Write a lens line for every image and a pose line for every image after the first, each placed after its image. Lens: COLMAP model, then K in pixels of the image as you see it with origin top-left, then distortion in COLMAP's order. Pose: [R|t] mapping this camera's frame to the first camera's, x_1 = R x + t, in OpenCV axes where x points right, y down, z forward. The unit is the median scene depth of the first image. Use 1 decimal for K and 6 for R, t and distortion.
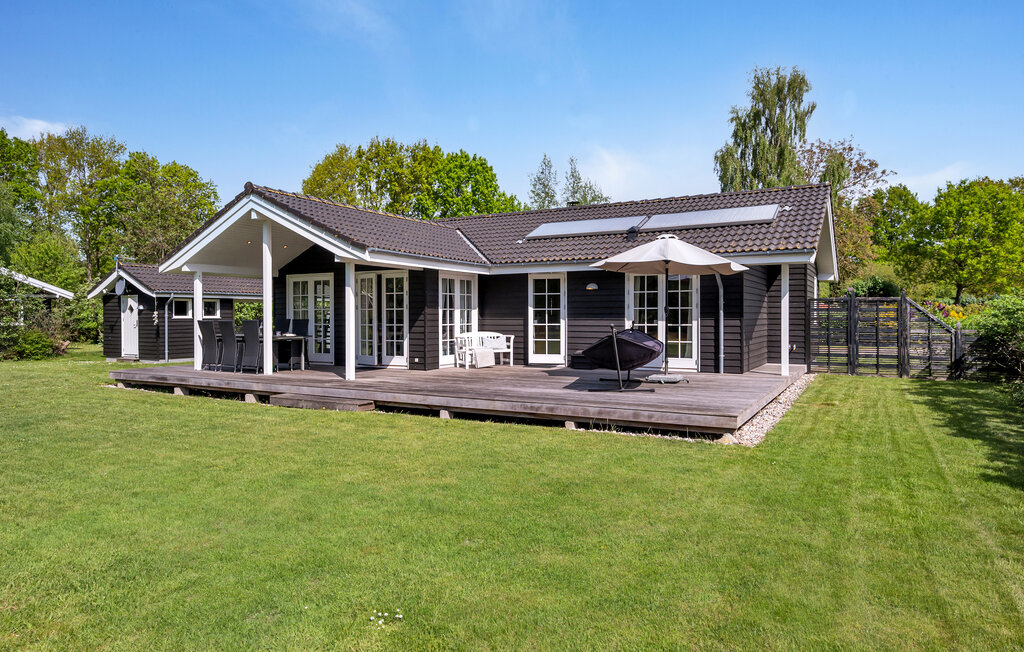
lens RADIAL K [[629.6, 0, 512.0], [0, 629.6, 326.0], [0, 0, 1]] dist [-0.013506, 0.000426]
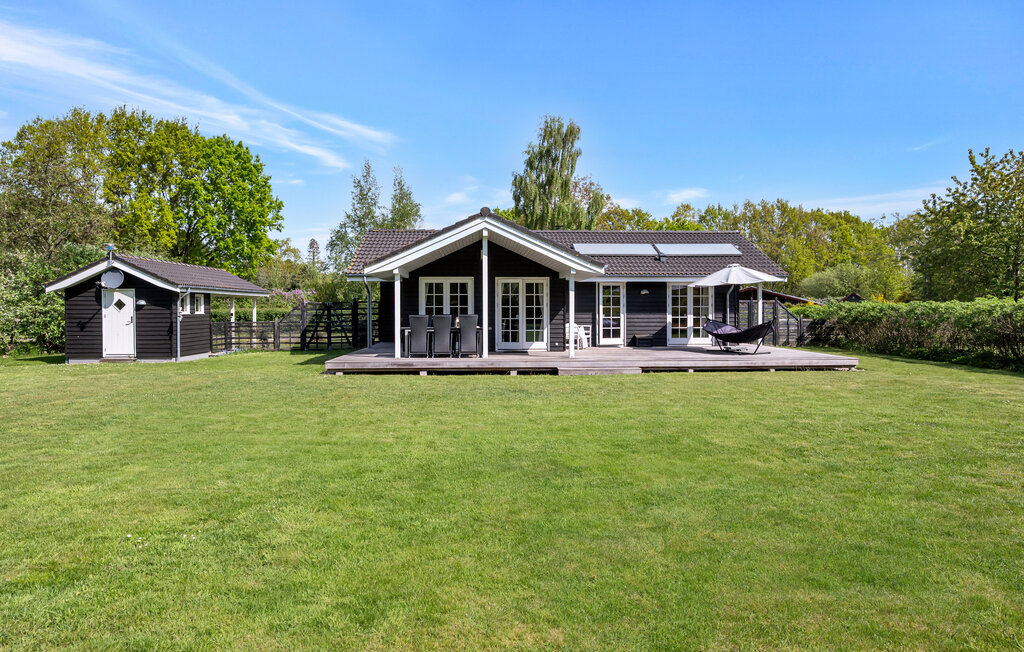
lens RADIAL K [[629.6, 0, 512.0], [0, 629.6, 326.0], [0, 0, 1]] dist [-0.013506, 0.000426]
pose [[0.845469, -0.013398, 0.533856, -0.899490], [0.008639, 0.999898, 0.011414, -0.001293], [-0.533955, -0.005038, 0.845498, -0.094508]]
